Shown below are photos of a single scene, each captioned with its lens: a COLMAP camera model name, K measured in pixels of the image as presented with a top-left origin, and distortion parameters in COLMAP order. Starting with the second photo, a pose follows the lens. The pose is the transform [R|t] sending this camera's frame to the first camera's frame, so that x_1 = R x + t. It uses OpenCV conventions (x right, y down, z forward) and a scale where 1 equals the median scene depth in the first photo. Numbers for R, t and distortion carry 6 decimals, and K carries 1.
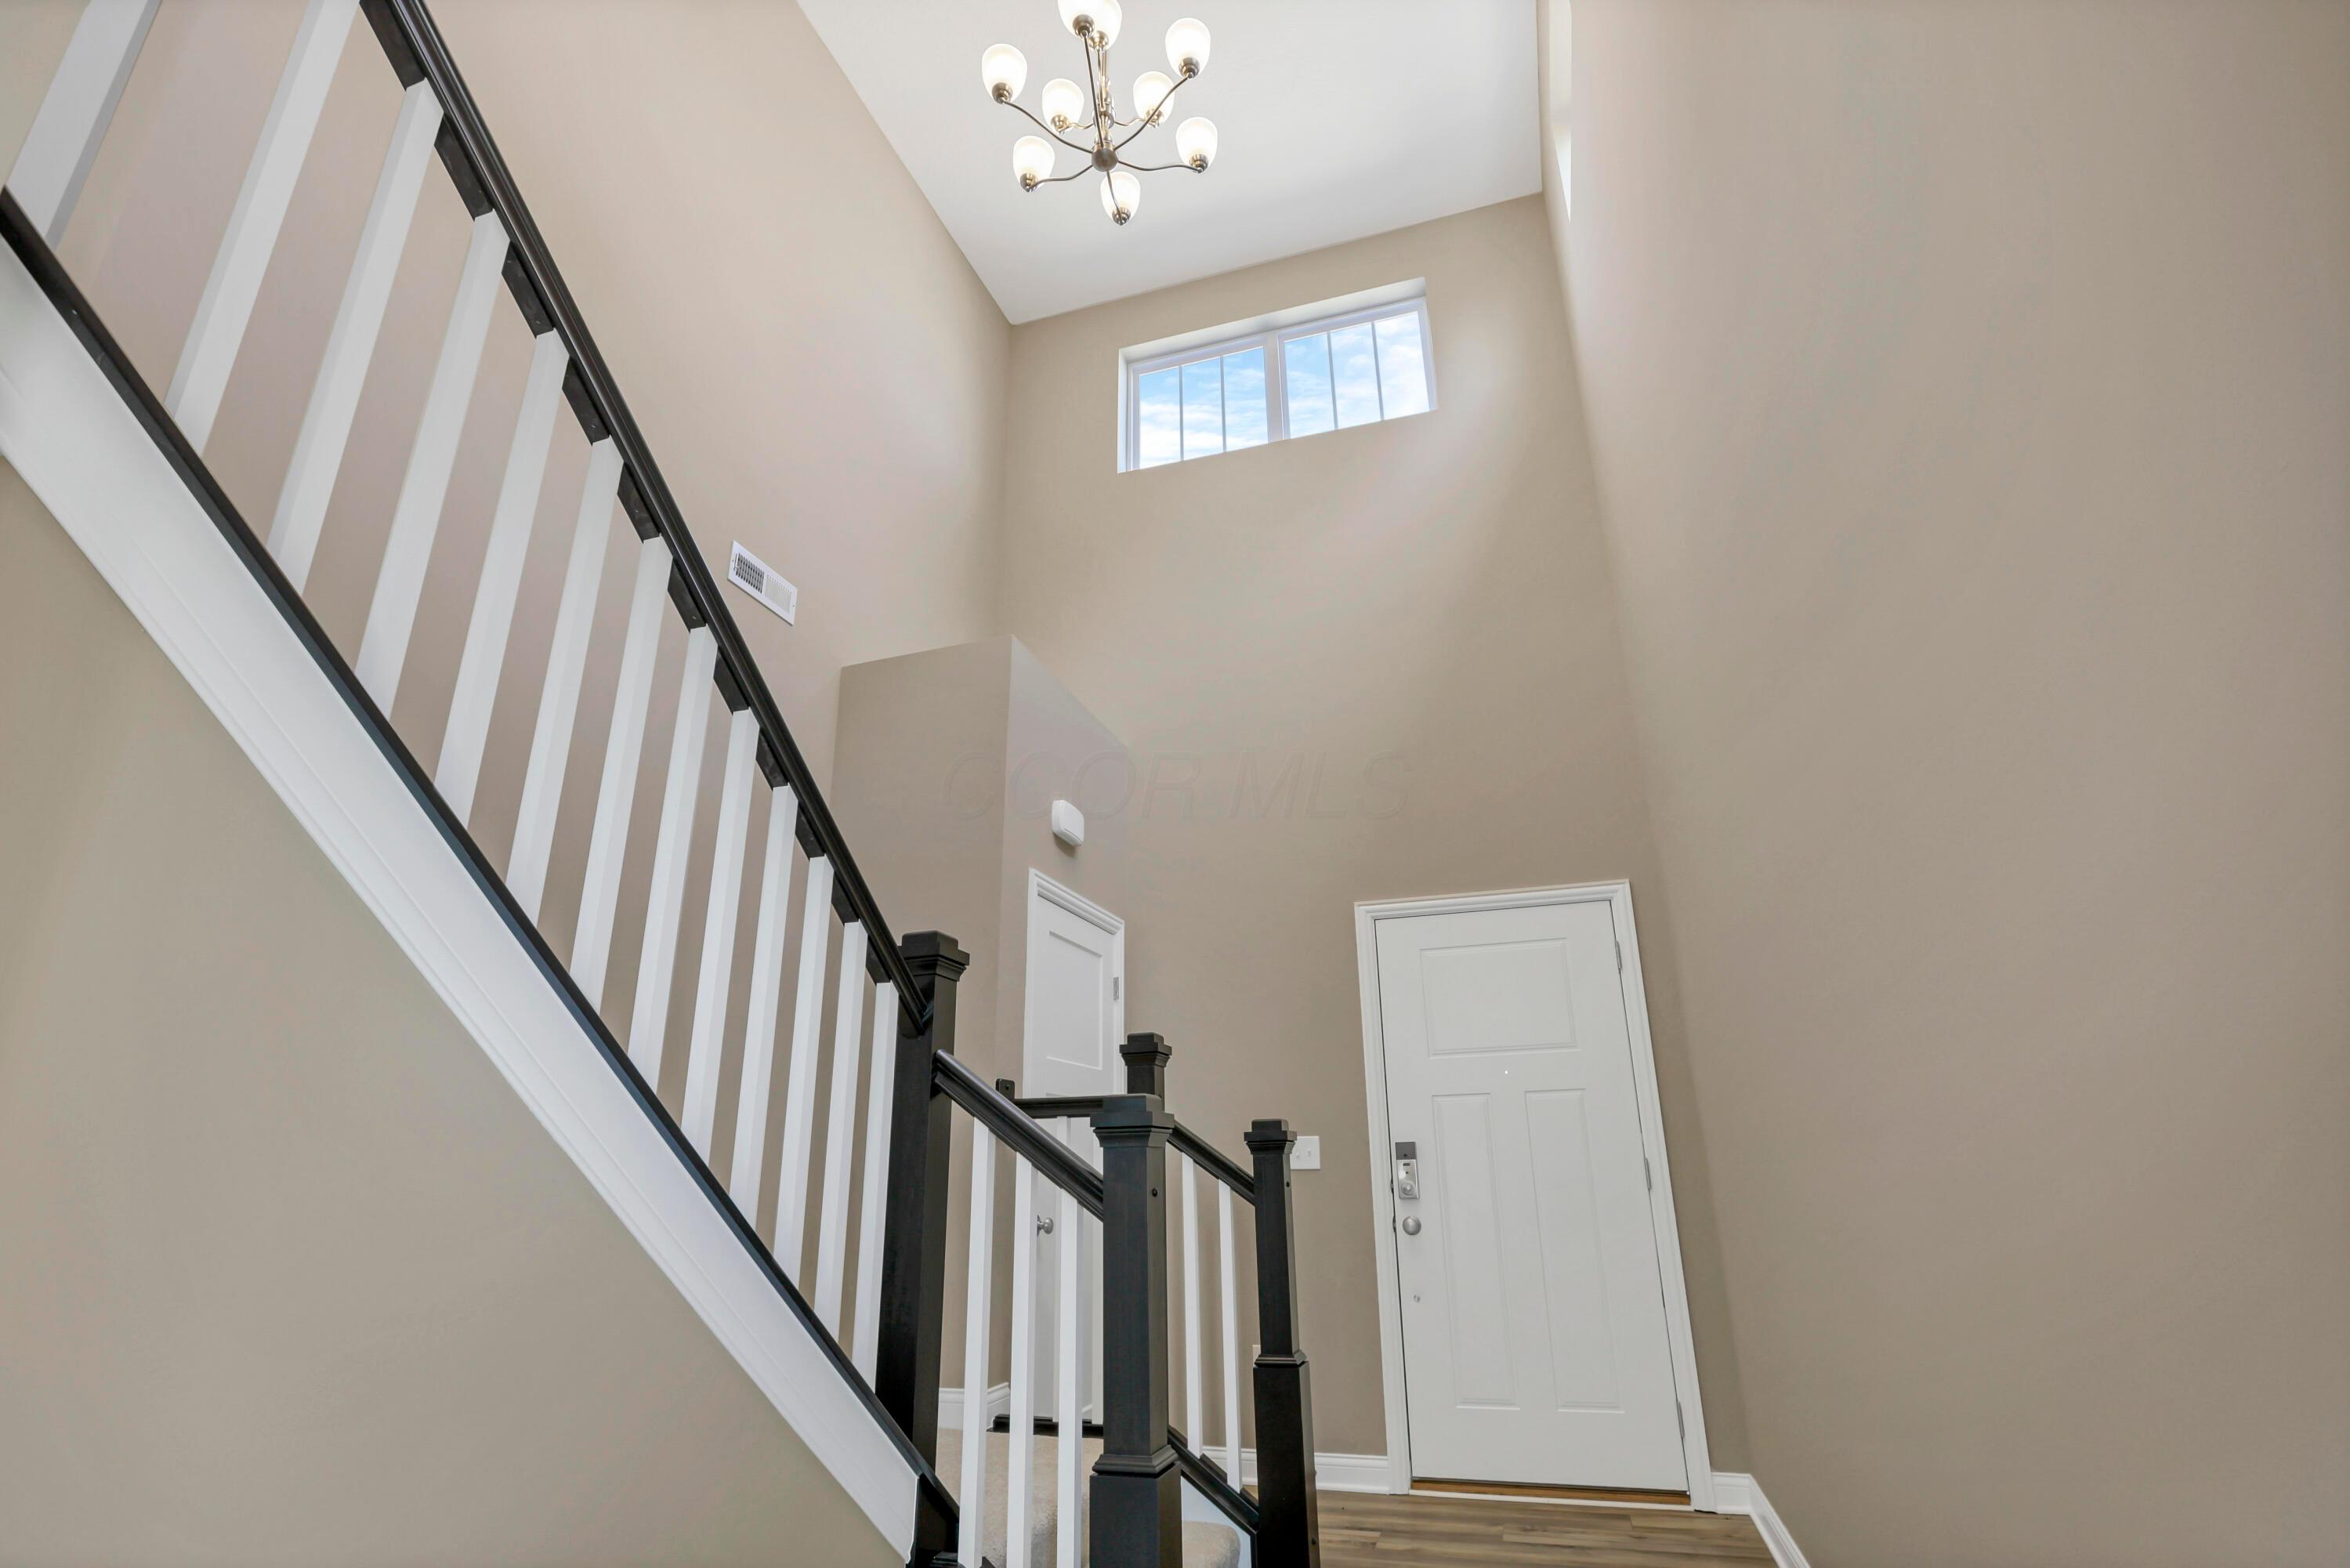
lens RADIAL K [[1109.2, 0, 1175.0], [0, 1109.2, 784.0], [0, 0, 1]] dist [-0.018485, 0.000378]
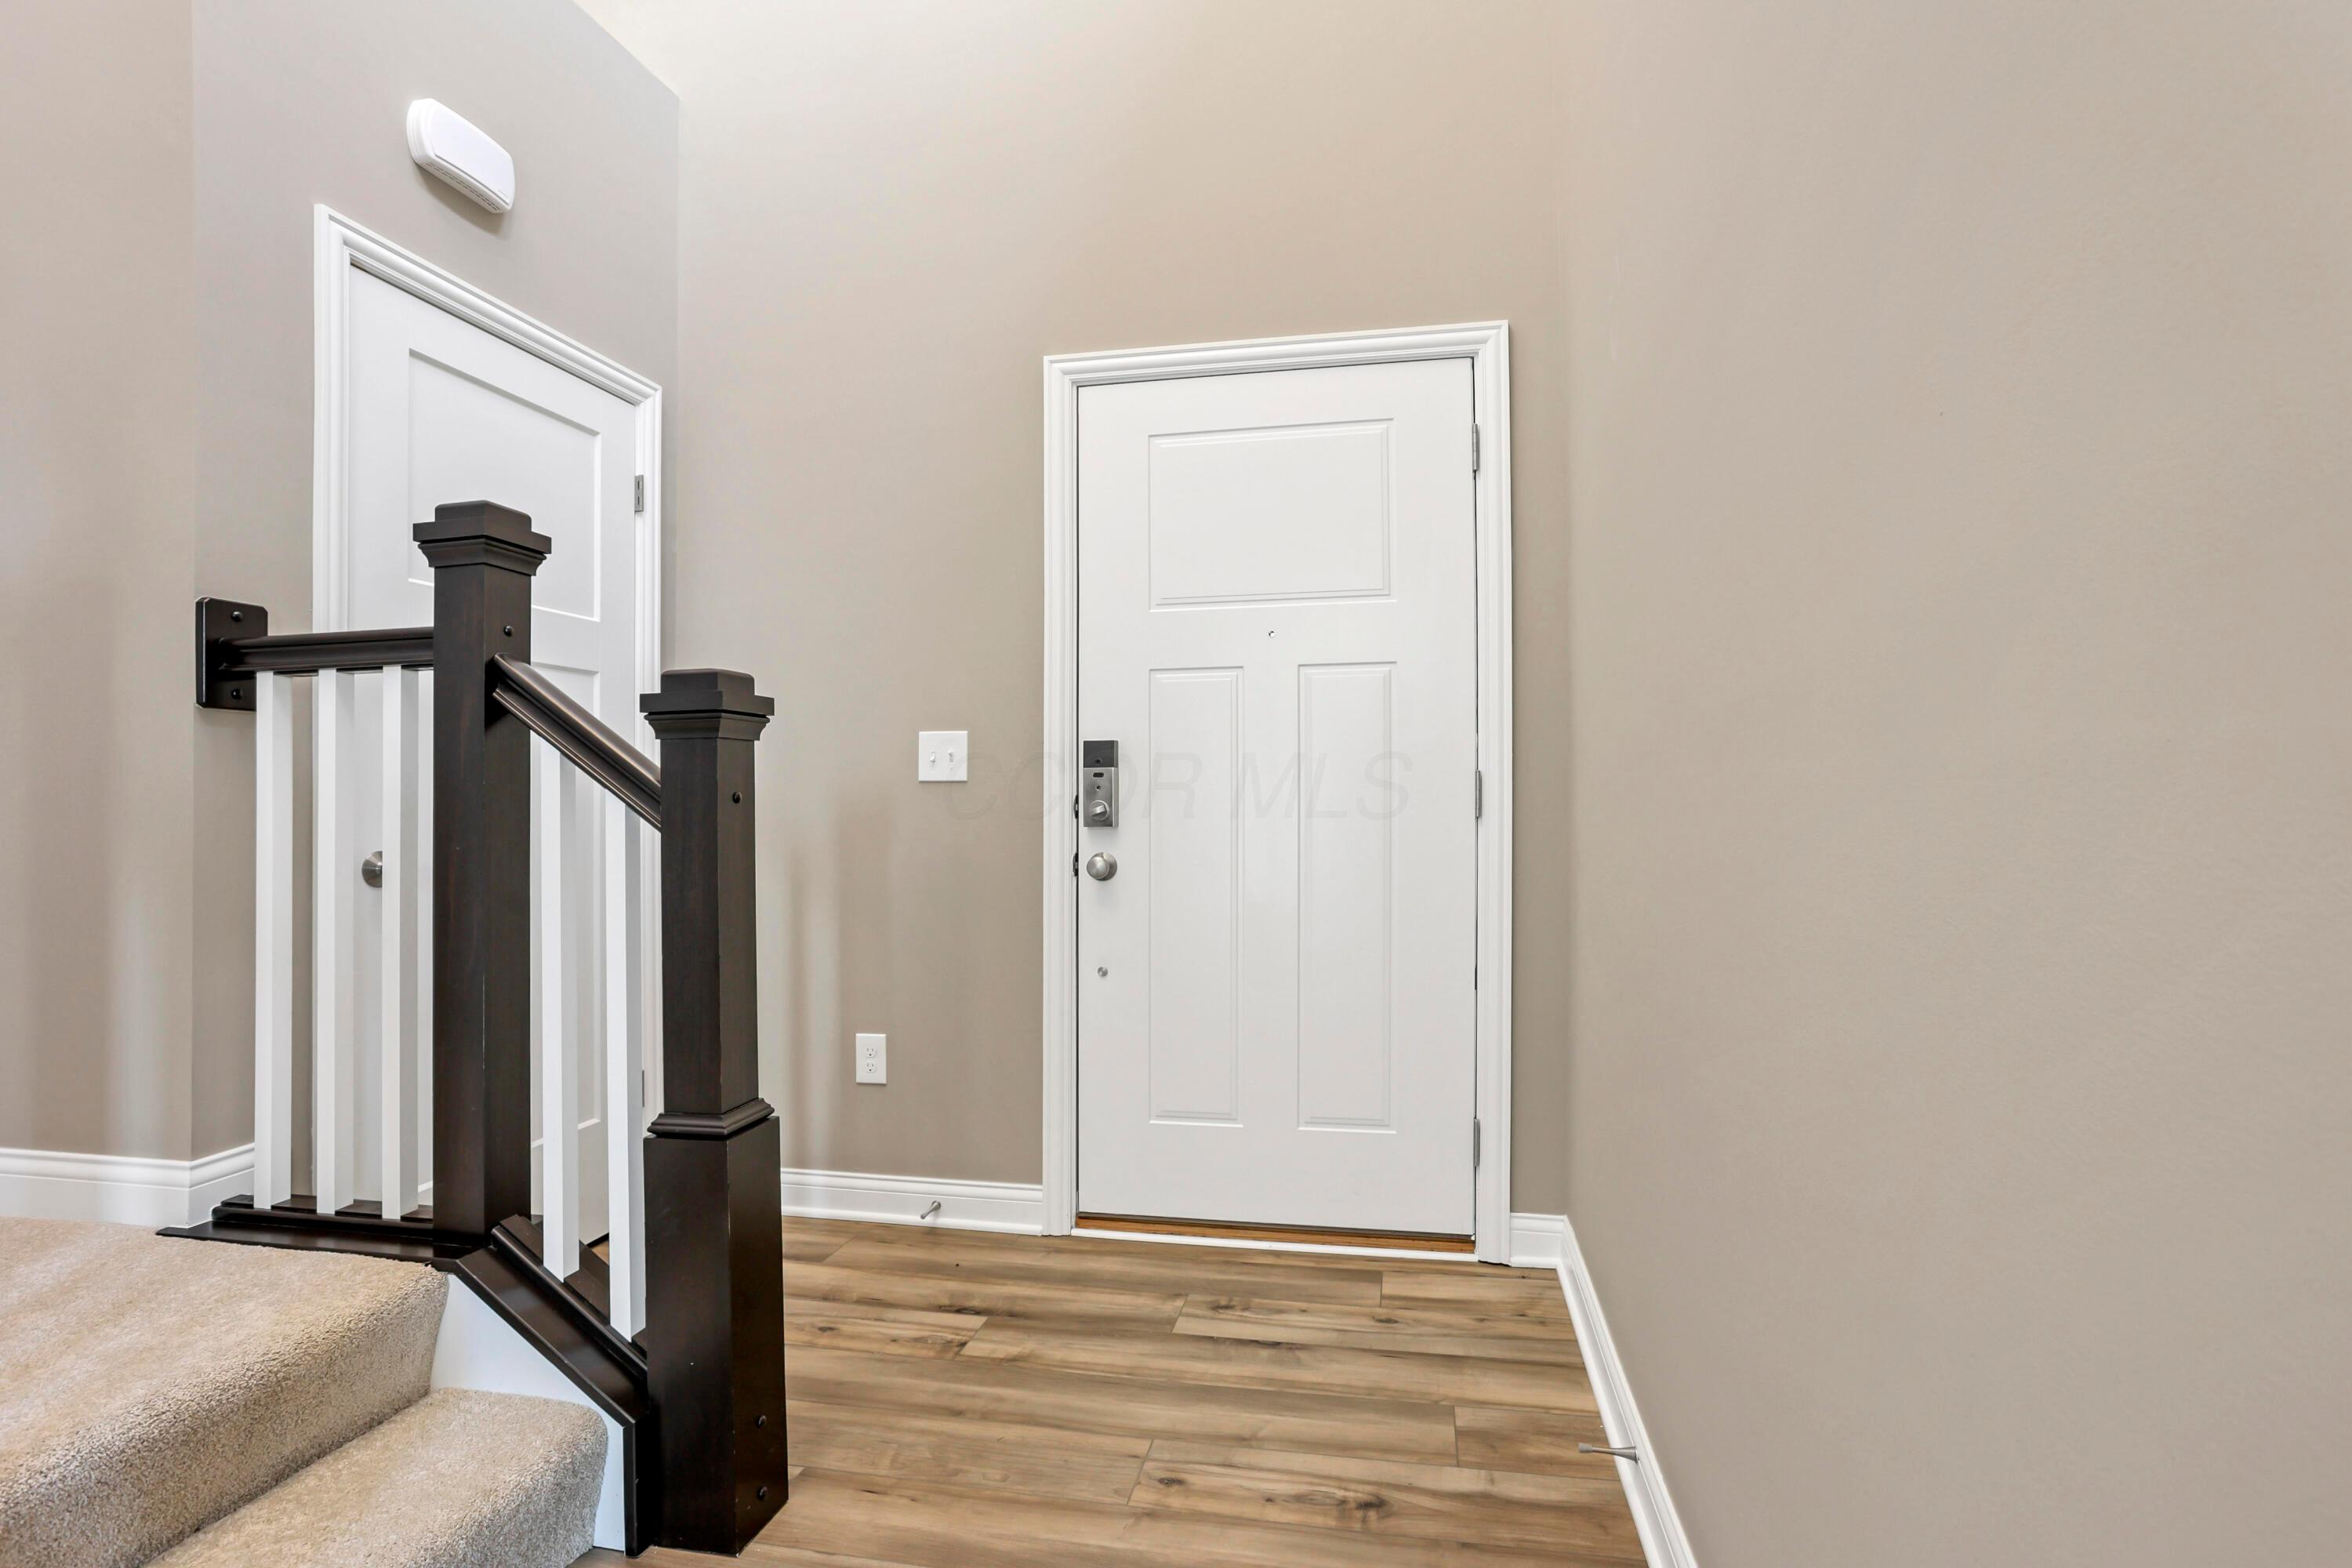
lens RADIAL K [[1093.4, 0, 1094.6], [0, 1093.4, 795.5], [0, 0, 1]] dist [-0.039393, -0.000078]
pose [[0.999505, 0.005997, 0.030892, 0.208714], [-0.015710, 0.945678, 0.324724, 0.170316], [-0.027267, -0.325048, 0.945304, 0.456617]]
